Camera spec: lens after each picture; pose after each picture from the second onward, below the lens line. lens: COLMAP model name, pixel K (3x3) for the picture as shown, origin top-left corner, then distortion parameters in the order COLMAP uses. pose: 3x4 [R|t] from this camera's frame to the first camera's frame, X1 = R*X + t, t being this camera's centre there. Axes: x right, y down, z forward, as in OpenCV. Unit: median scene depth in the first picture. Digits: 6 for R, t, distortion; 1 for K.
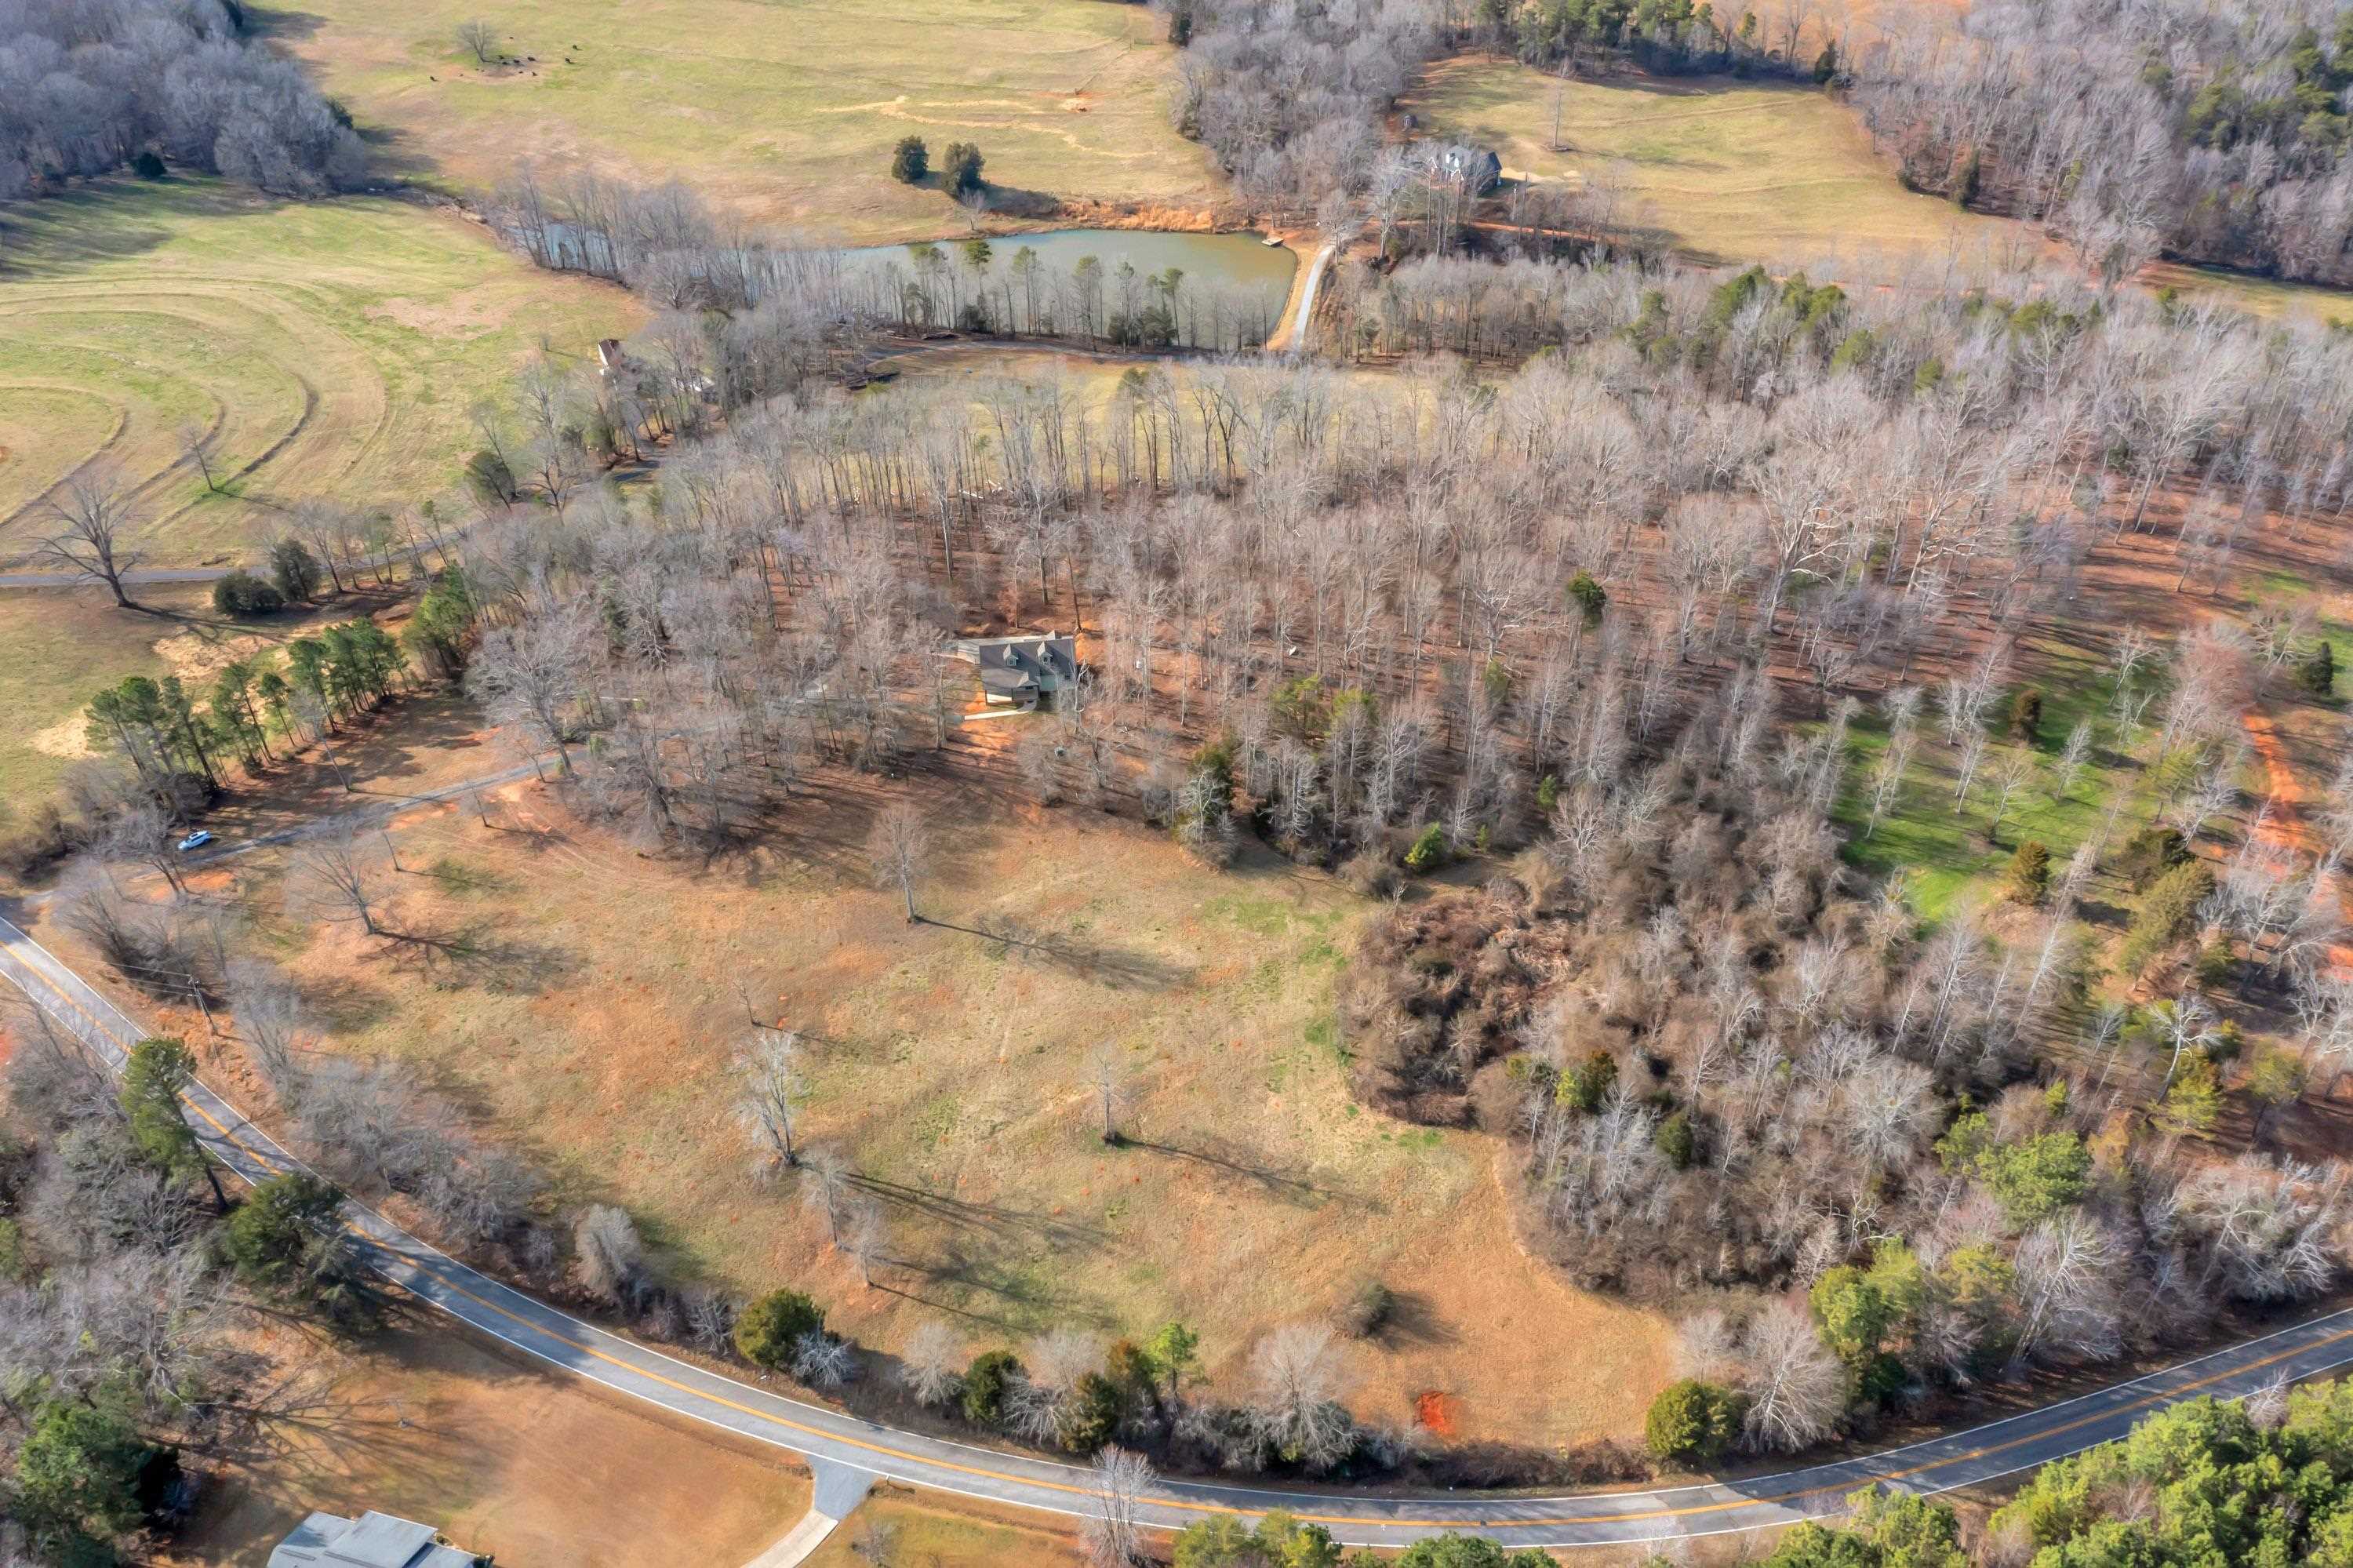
lens RADIAL K [[1882.4, 0, 1184.5], [0, 1882.4, 793.4], [0, 0, 1]] dist [-0.003455, 0.002008]
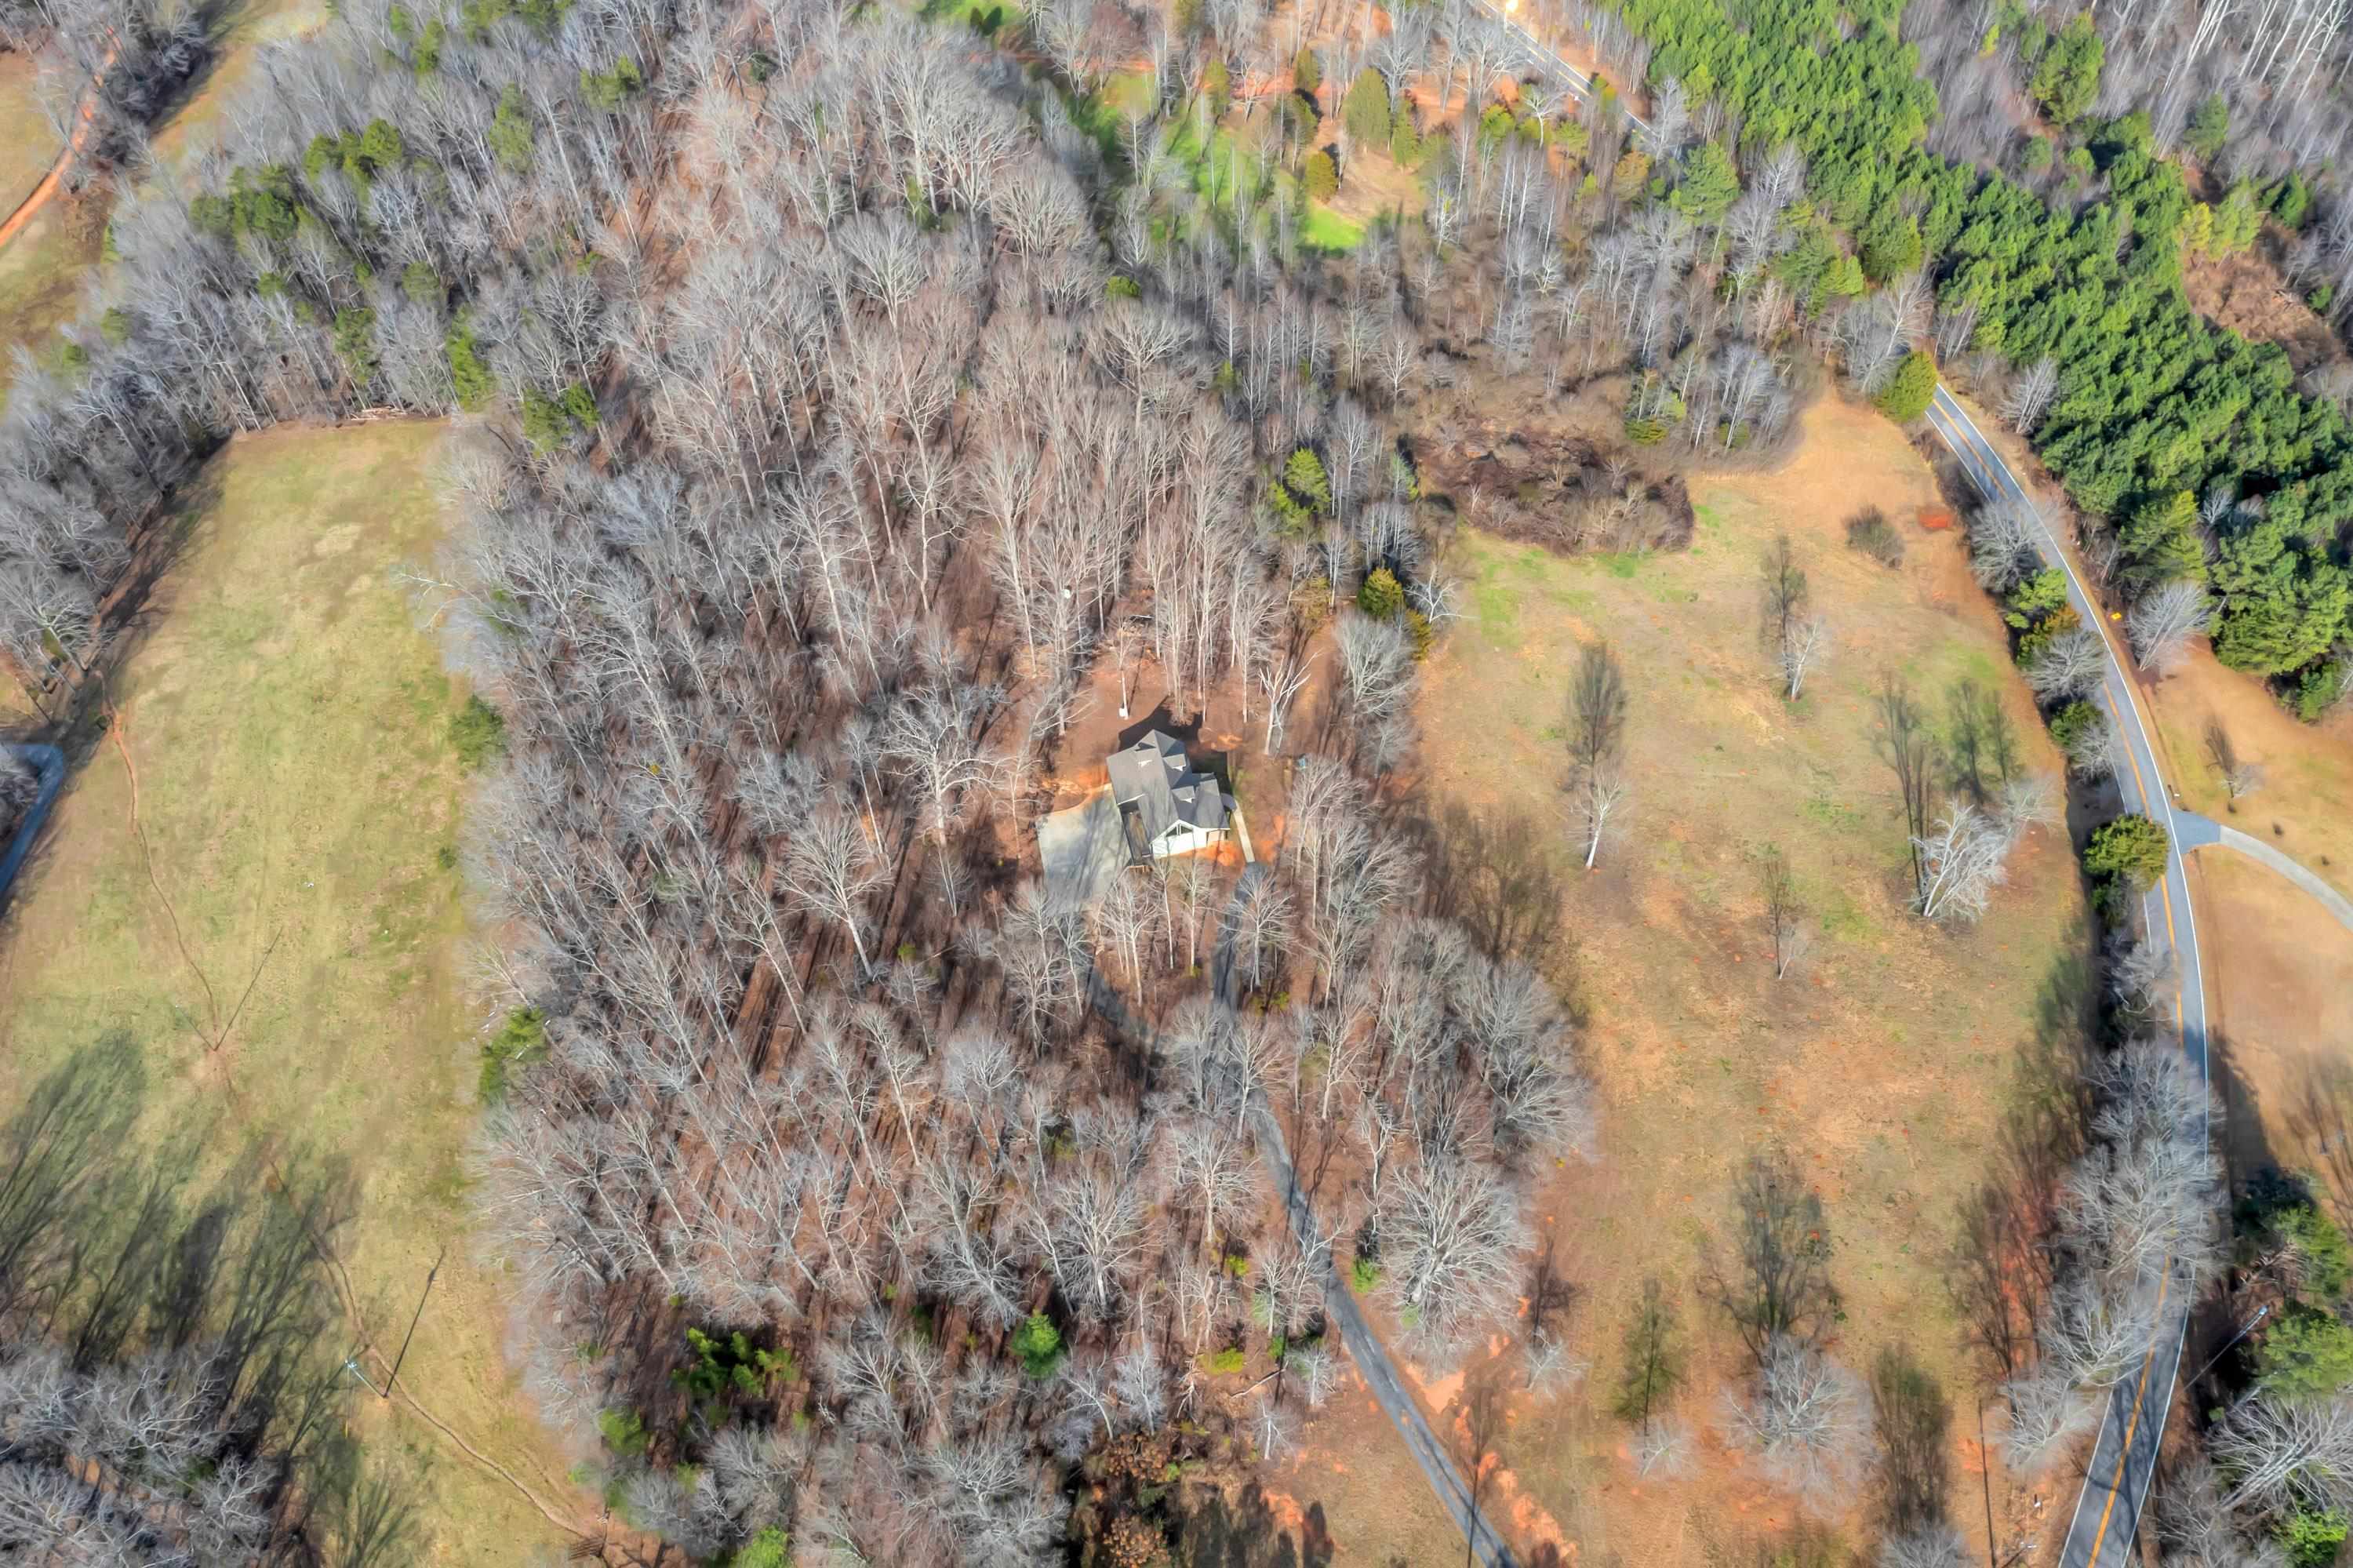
lens RADIAL K [[1882.4, 0, 1184.5], [0, 1882.4, 793.4], [0, 0, 1]] dist [-0.003455, 0.002008]
pose [[-0.100647, -0.773995, 0.625142, -0.652249], [0.639033, 0.431300, 0.636881, -0.641299], [-0.762566, 0.463586, 0.451199, 0.697867]]
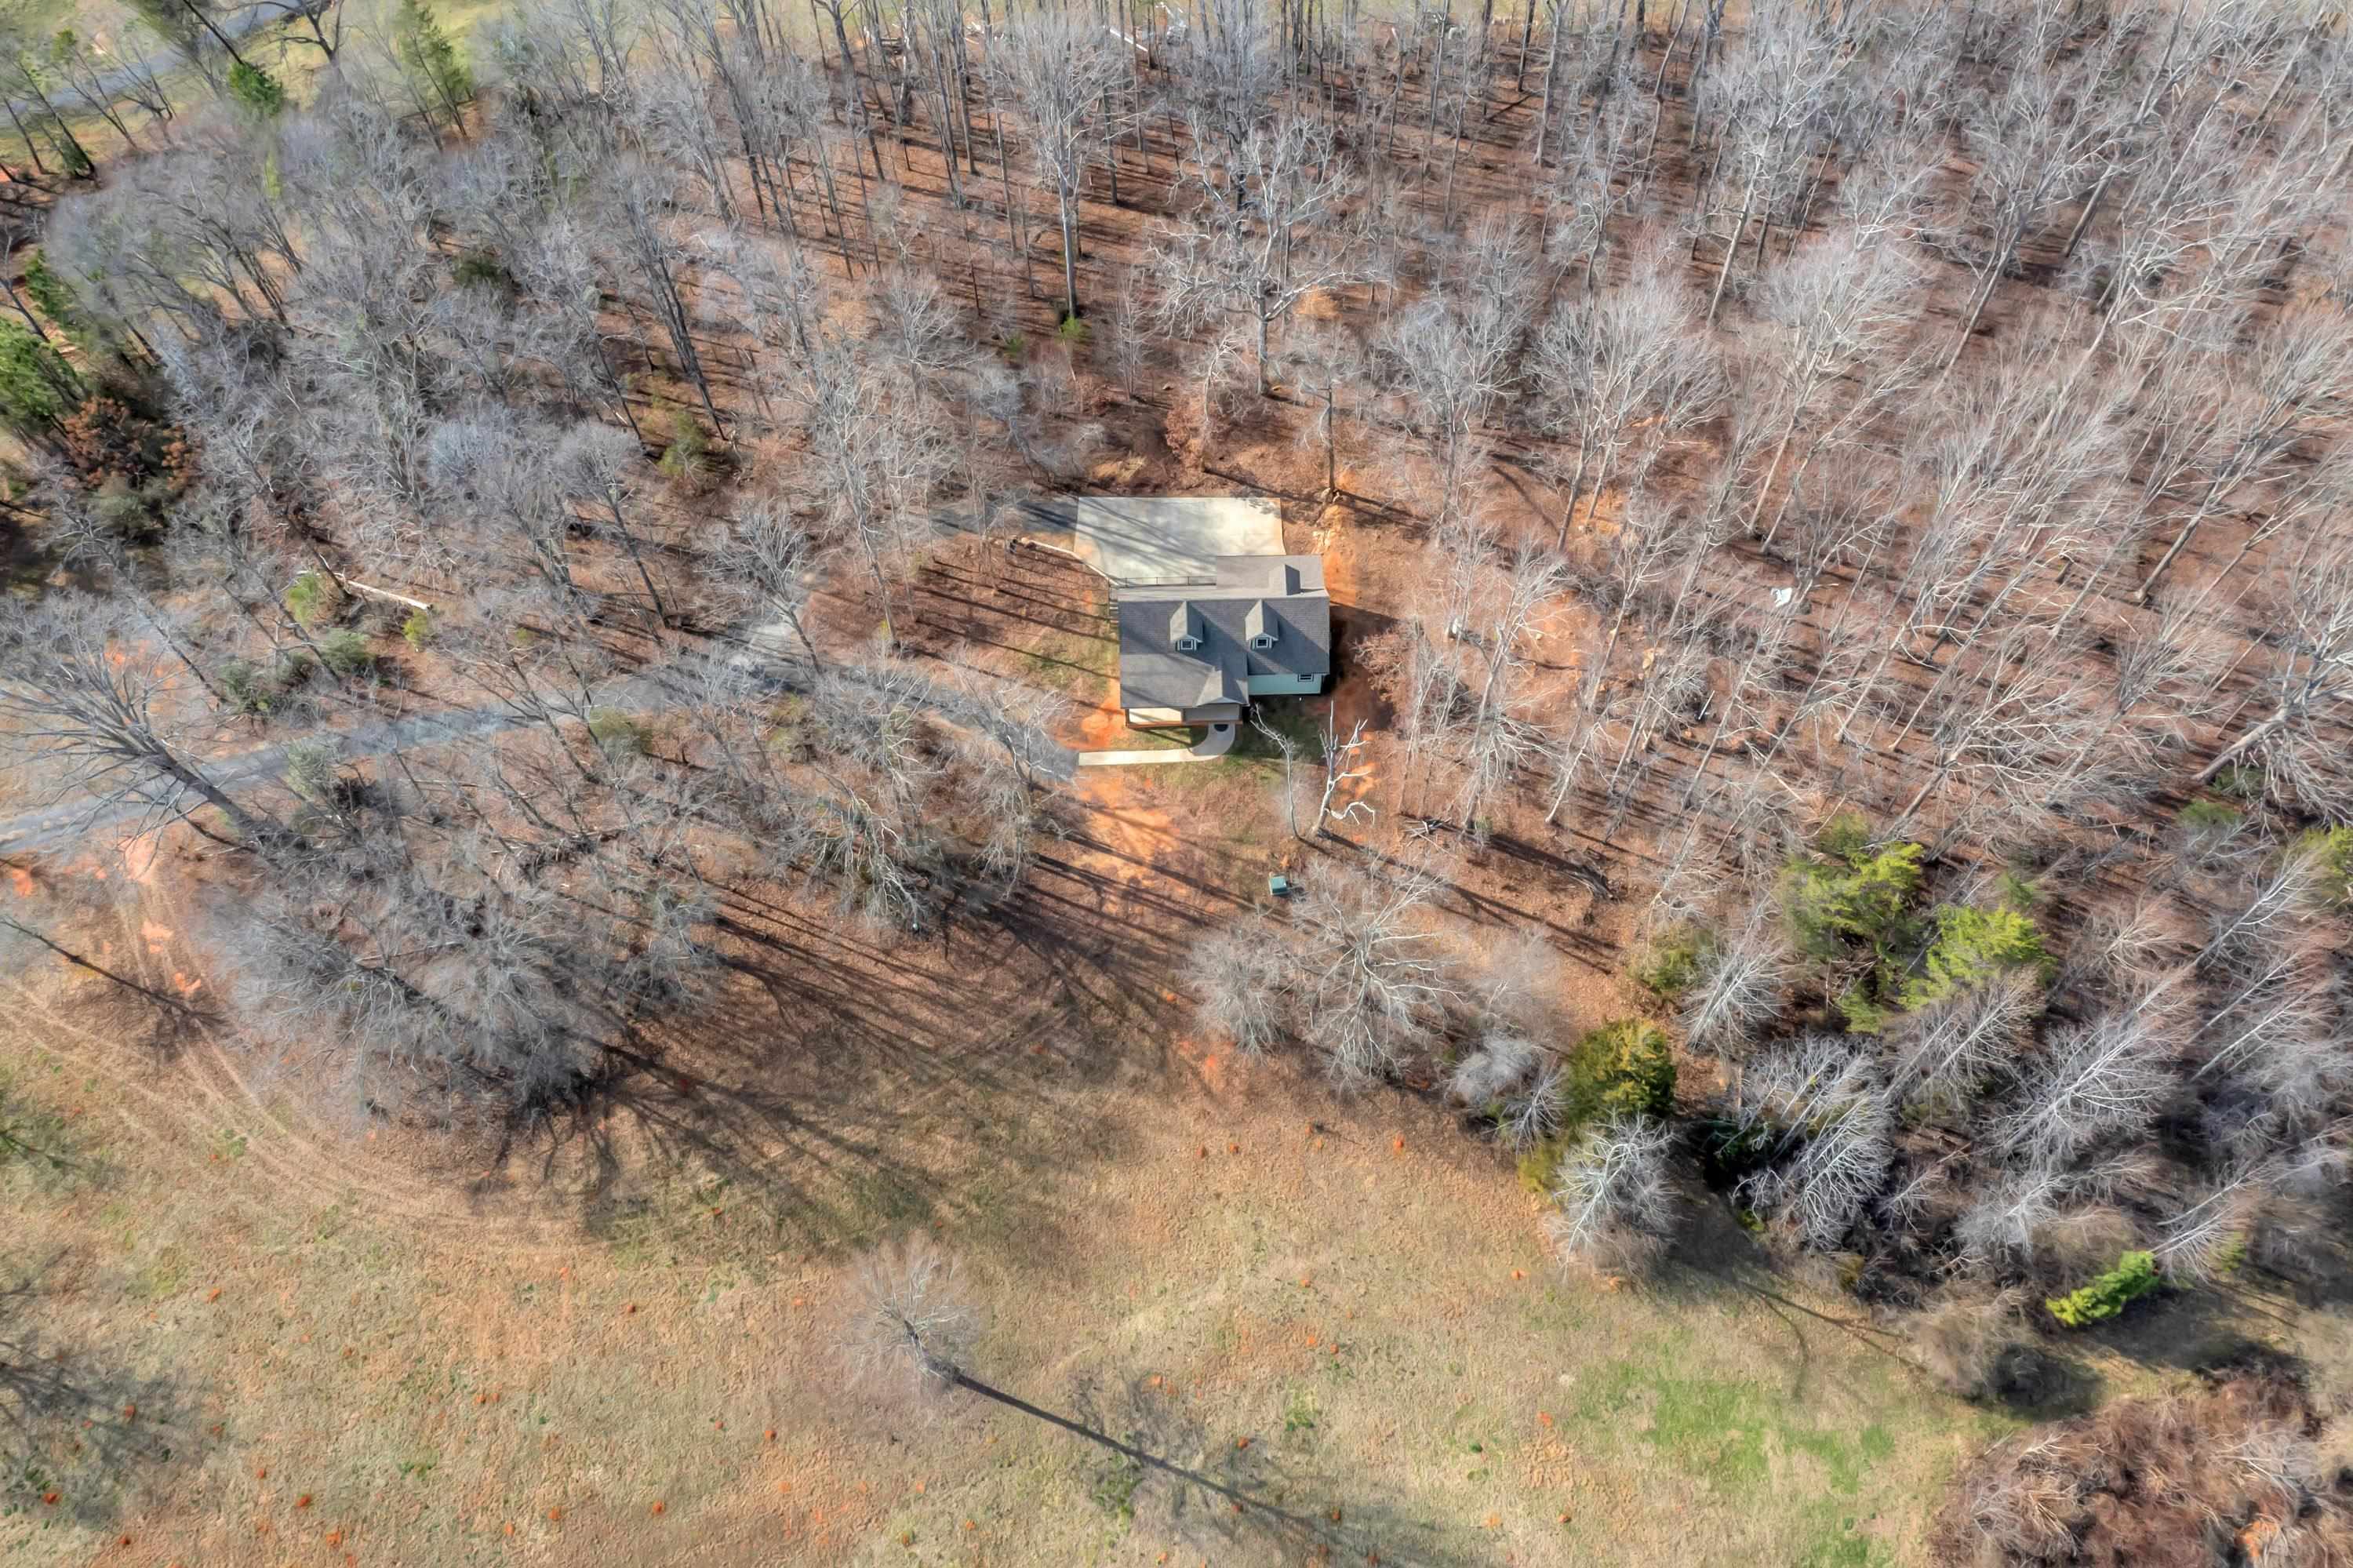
lens RADIAL K [[1882.4, 0, 1184.5], [0, 1882.4, 793.4], [0, 0, 1]] dist [-0.003455, 0.002008]
pose [[0.994420, 0.091046, -0.053291, -0.071093], [-0.064079, 0.922574, 0.380462, -0.229512], [0.083805, -0.374924, 0.923260, 0.620508]]
